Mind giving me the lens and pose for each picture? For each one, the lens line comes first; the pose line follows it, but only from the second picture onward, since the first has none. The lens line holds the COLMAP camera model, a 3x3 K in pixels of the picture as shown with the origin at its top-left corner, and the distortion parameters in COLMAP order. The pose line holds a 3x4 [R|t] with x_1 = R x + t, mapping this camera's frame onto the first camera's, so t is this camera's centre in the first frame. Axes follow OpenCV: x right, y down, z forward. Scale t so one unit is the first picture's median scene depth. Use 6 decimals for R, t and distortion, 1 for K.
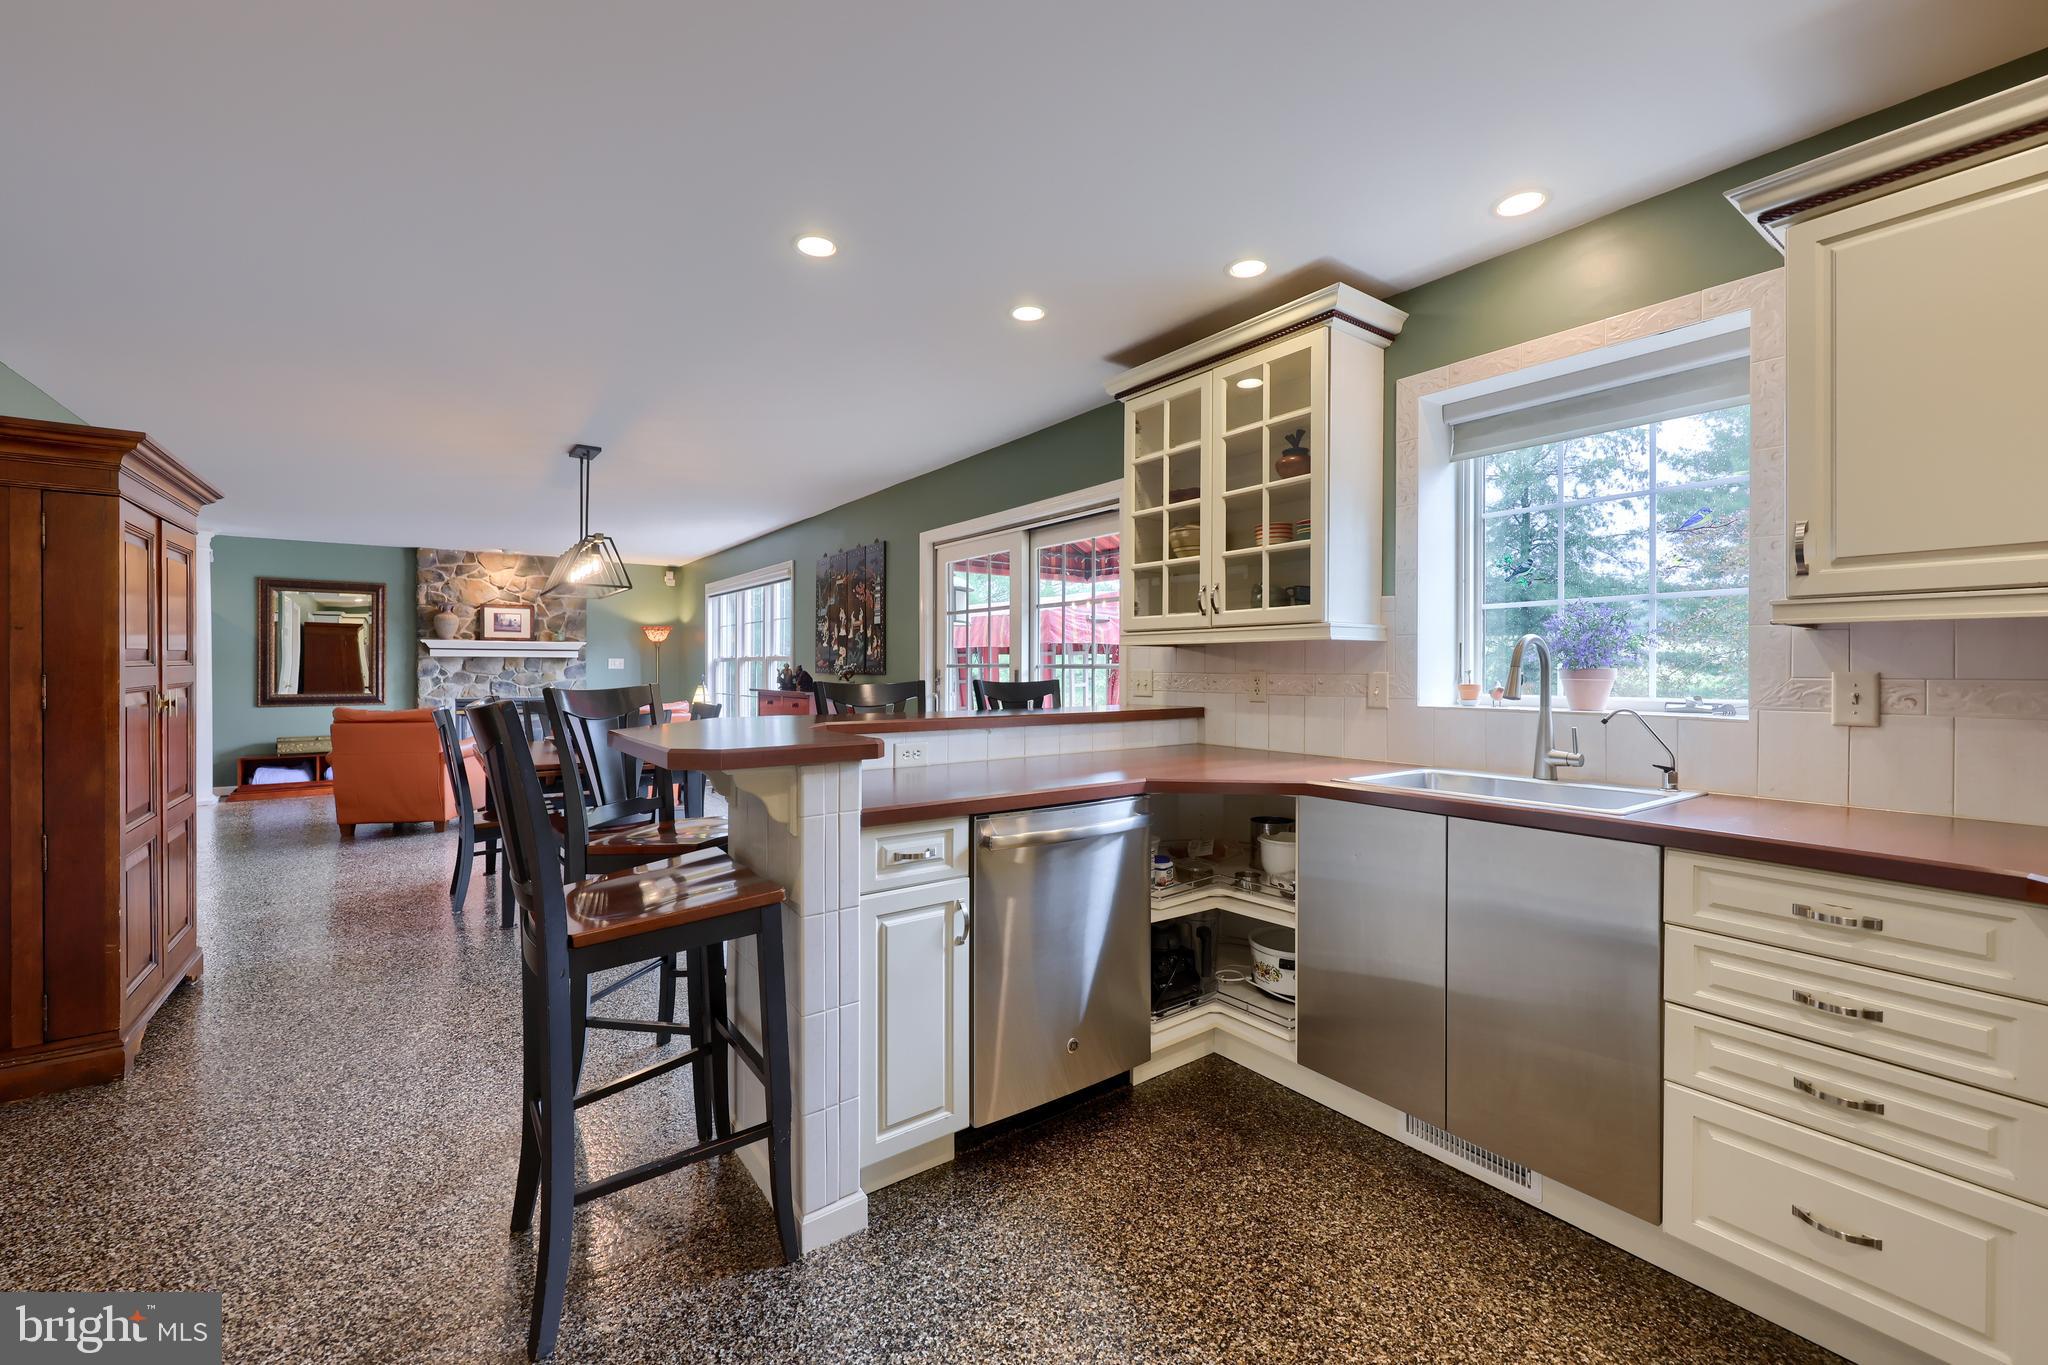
lens RADIAL K [[835.4, 0, 1016.8], [0, 835.4, 670.1], [0, 0, 1]] dist [-0.001140, 0.001107]
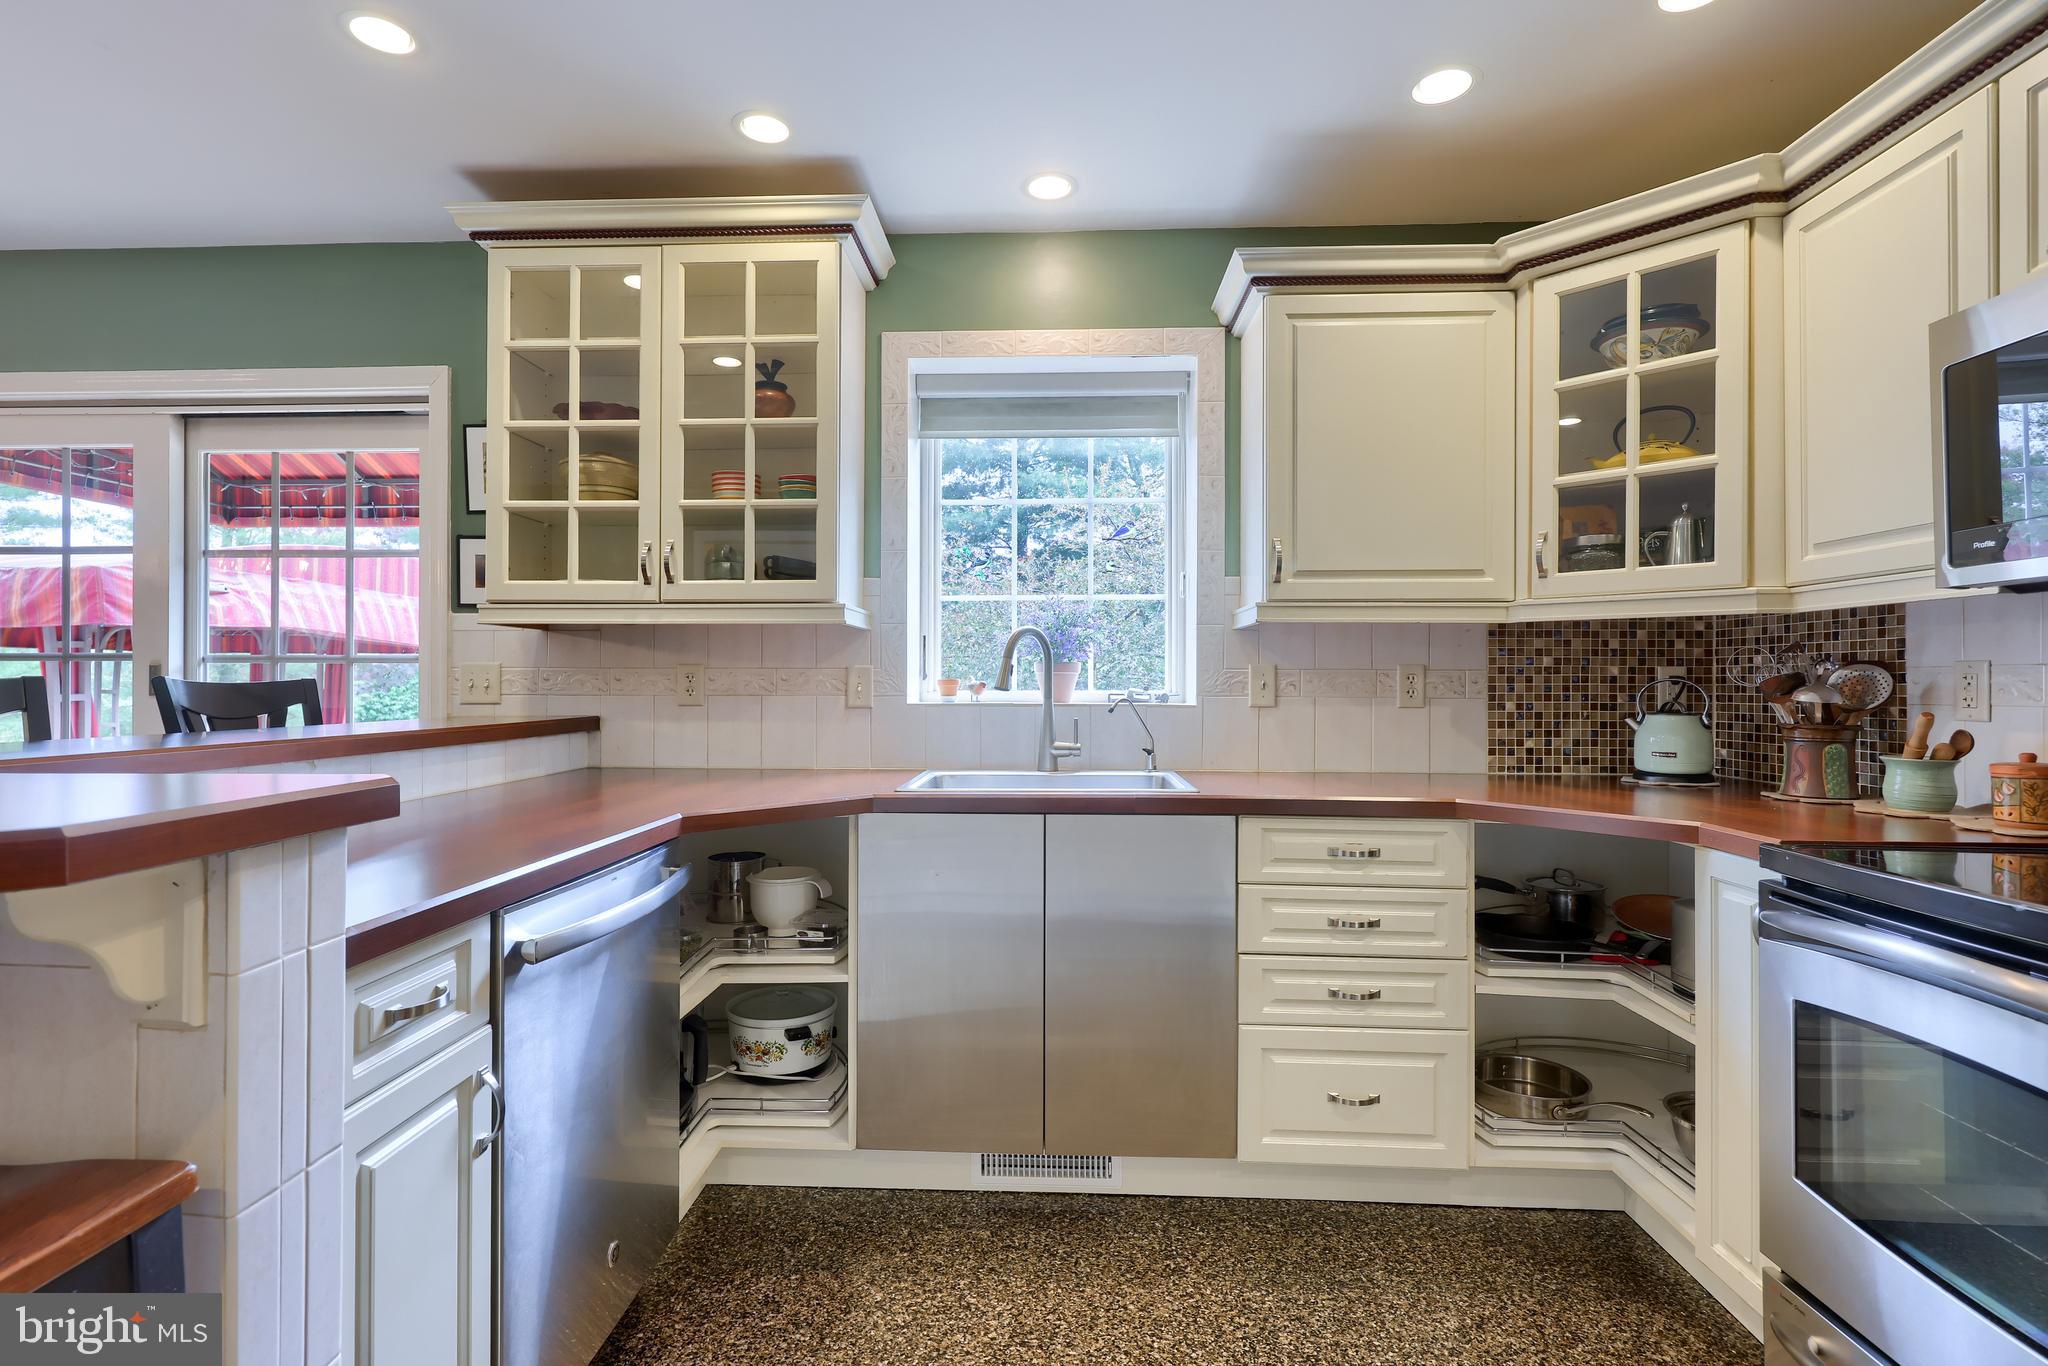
lens RADIAL K [[971.4, 0, 1012.6], [0, 971.4, 681.8], [0, 0, 1]] dist [0.004523, 0.000093]
pose [[0.619950, 0.000686, 0.784641, -0.265050], [0.000718, 0.999999, -0.001442, 0.021360], [-0.784641, 0.001457, 0.619949, 0.265540]]
